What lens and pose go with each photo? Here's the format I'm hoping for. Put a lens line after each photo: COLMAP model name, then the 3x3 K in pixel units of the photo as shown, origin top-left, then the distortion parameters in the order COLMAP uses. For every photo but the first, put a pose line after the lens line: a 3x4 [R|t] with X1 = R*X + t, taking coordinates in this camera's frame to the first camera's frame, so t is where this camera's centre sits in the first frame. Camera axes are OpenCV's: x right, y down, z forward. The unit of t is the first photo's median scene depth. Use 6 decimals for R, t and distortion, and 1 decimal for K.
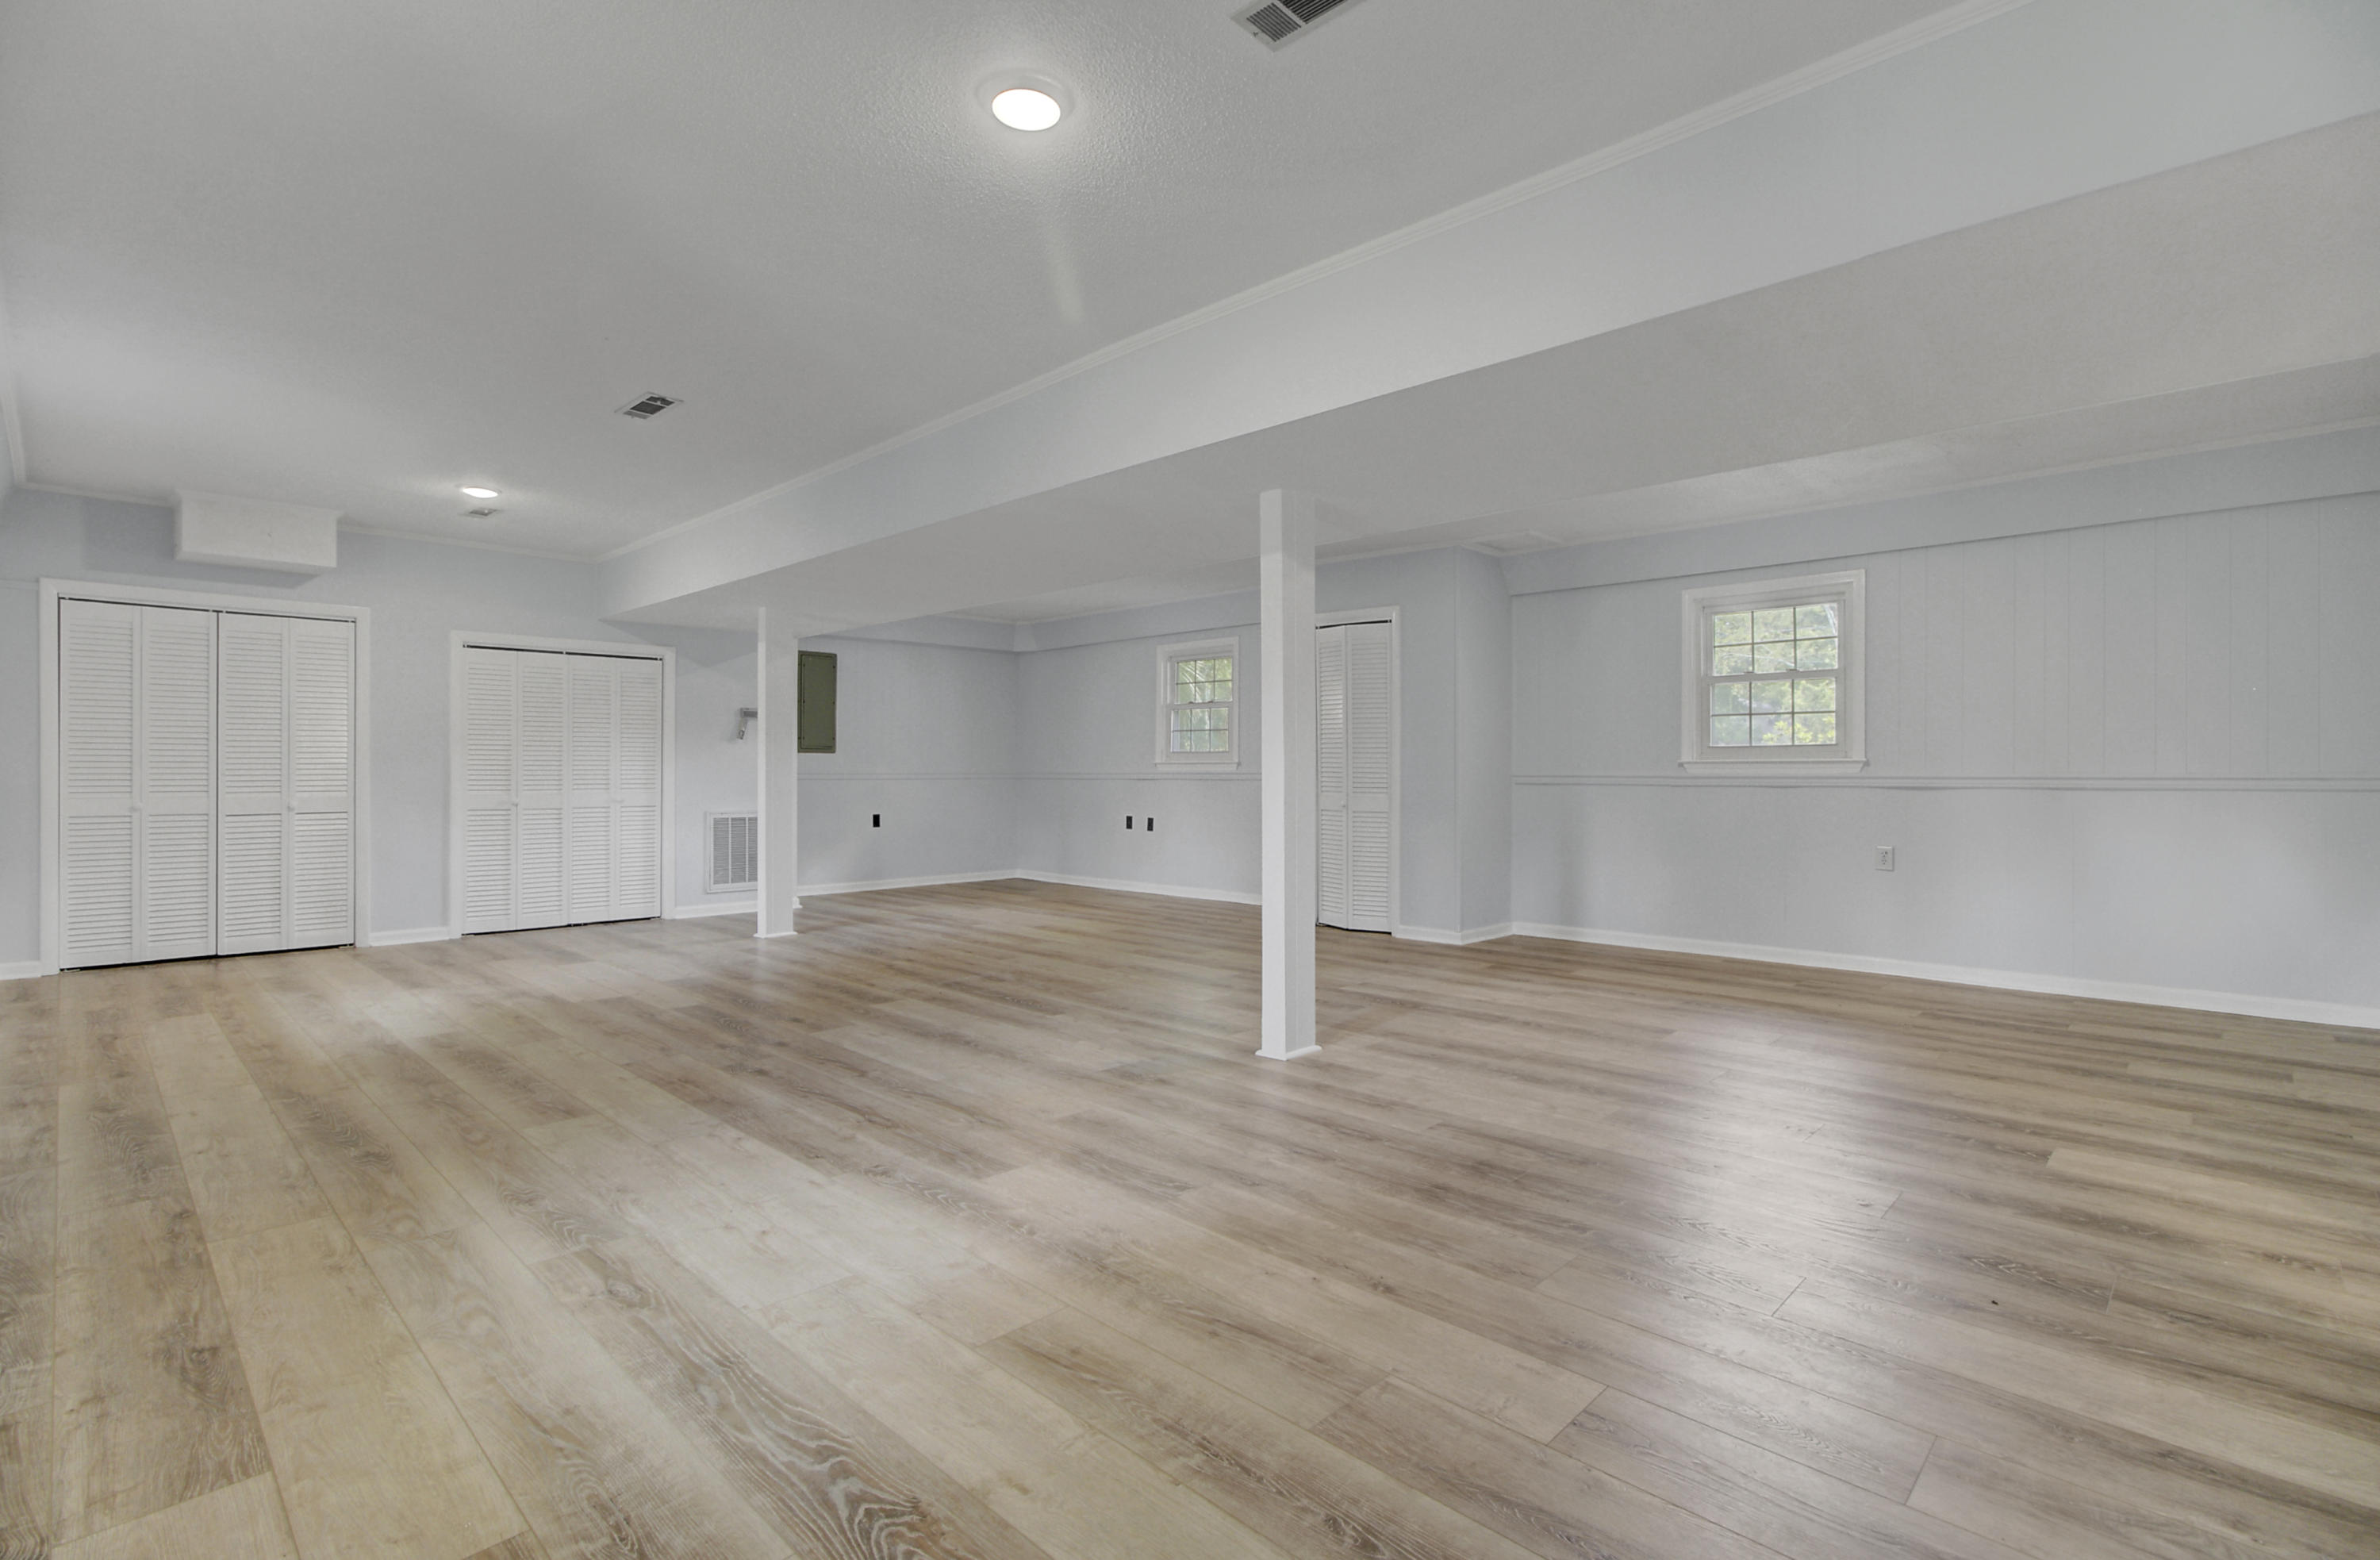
lens RADIAL K [[1105.8, 0, 1170.8], [0, 1105.8, 780.6], [0, 0, 1]] dist [-0.002338, -0.000122]
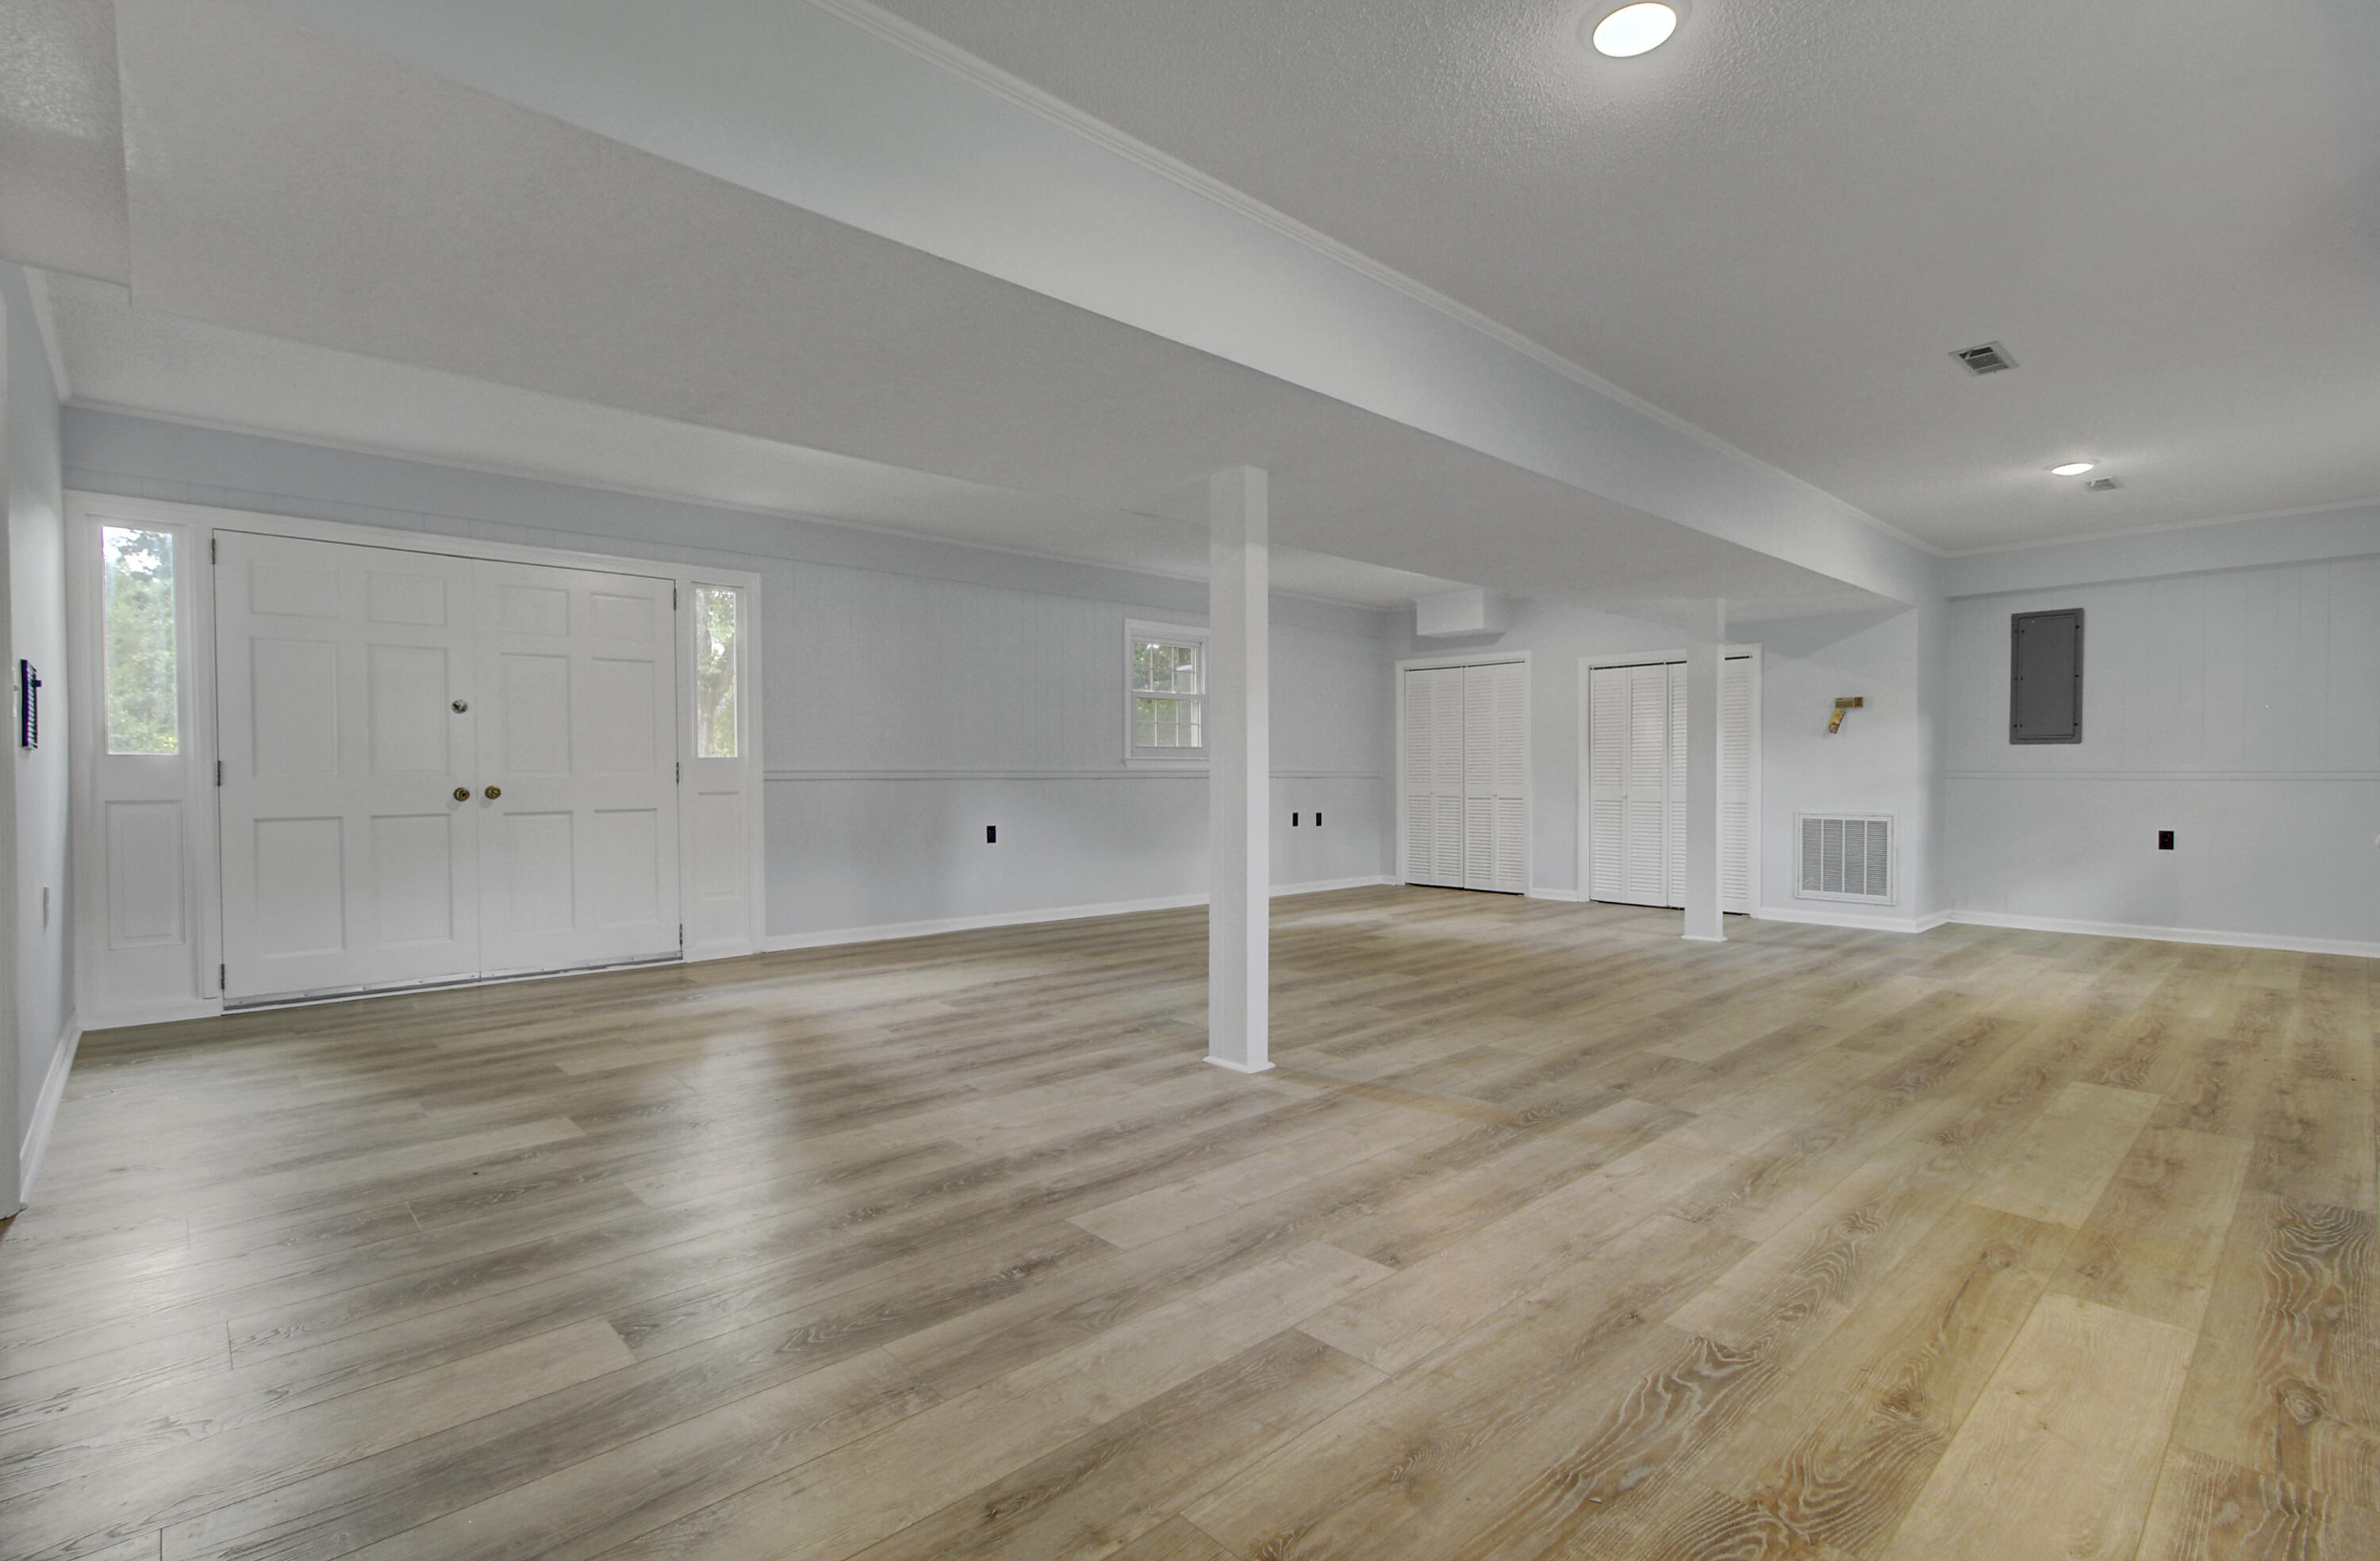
lens RADIAL K [[1105.6, 0, 1170.8], [0, 1105.6, 781.1], [0, 0, 1]] dist [-0.002338, -0.000122]
pose [[-0.052208, 0.007097, -0.998611, 1.020207], [-0.008569, 0.999935, 0.007554, -0.000905], [0.998599, 0.008951, -0.052144, 0.965416]]
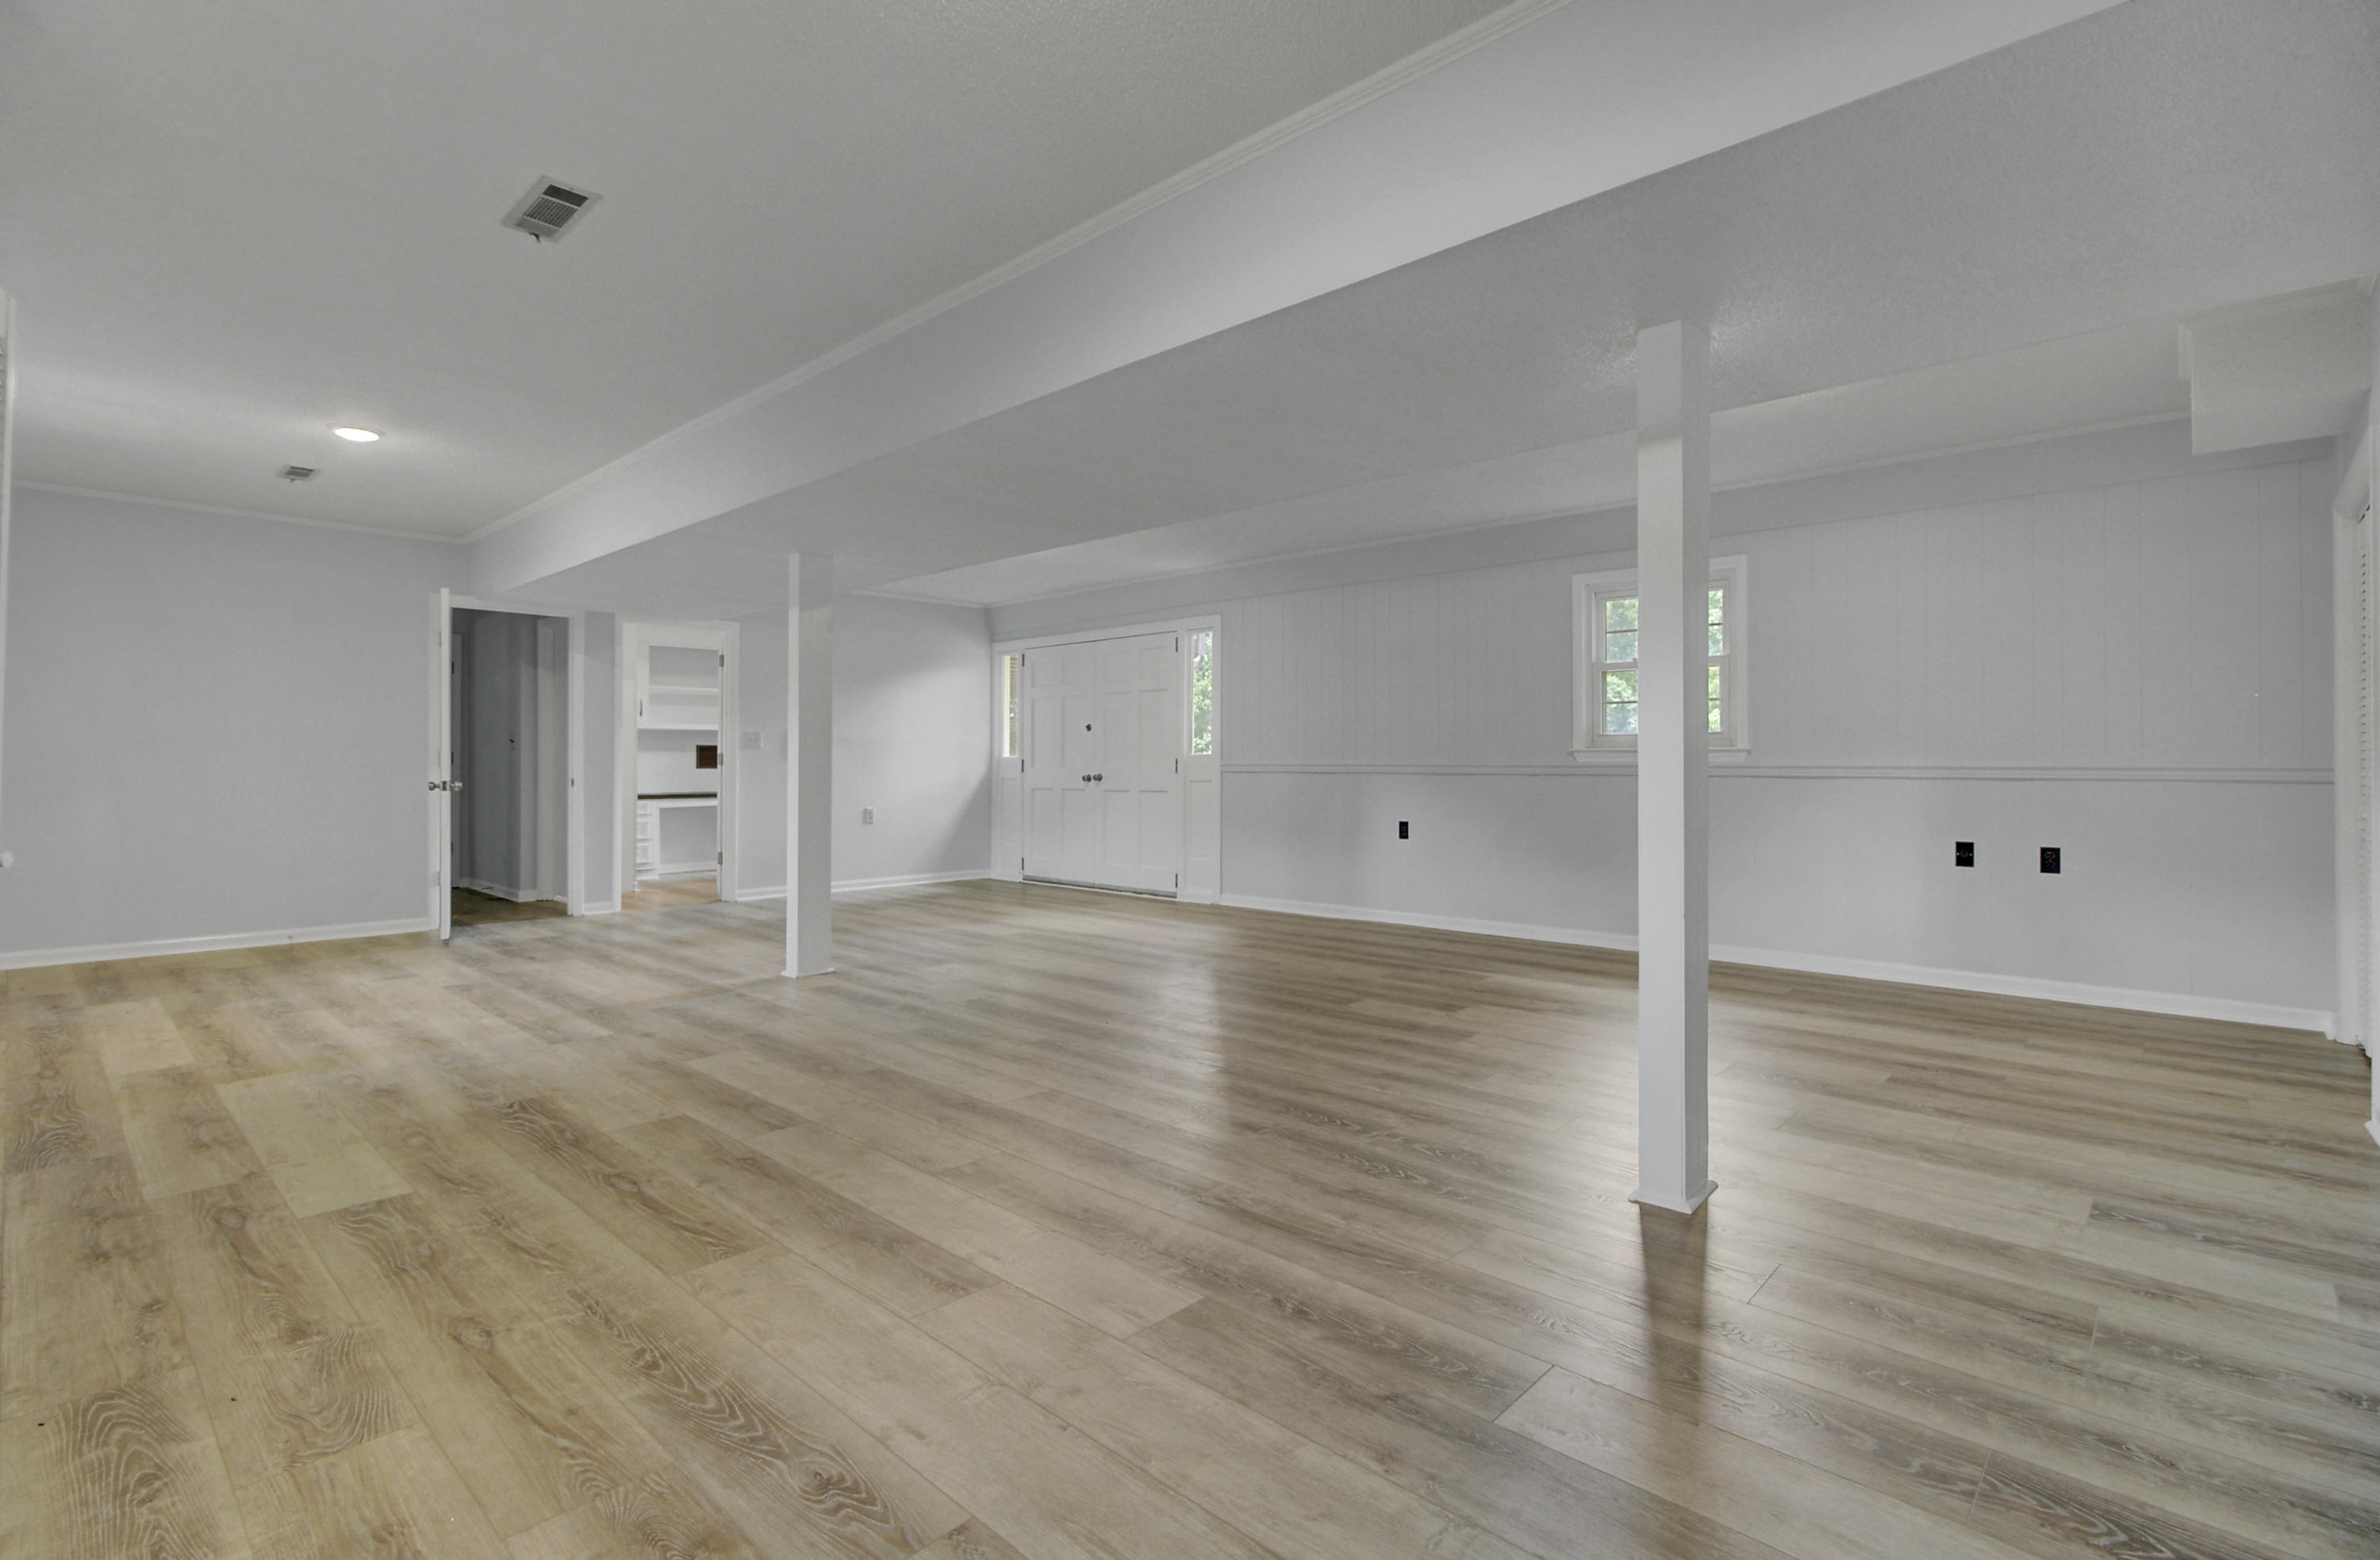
lens RADIAL K [[1111.0, 0, 1190.9], [0, 1111.0, 813.7], [0, 0, 1]] dist [-0.001686, 0.000674]
pose [[-0.999856, -0.000839, -0.016955, 0.398144], [-0.001728, 0.998622, 0.052450, -0.007633], [0.016888, 0.052472, -0.998480, 1.569188]]
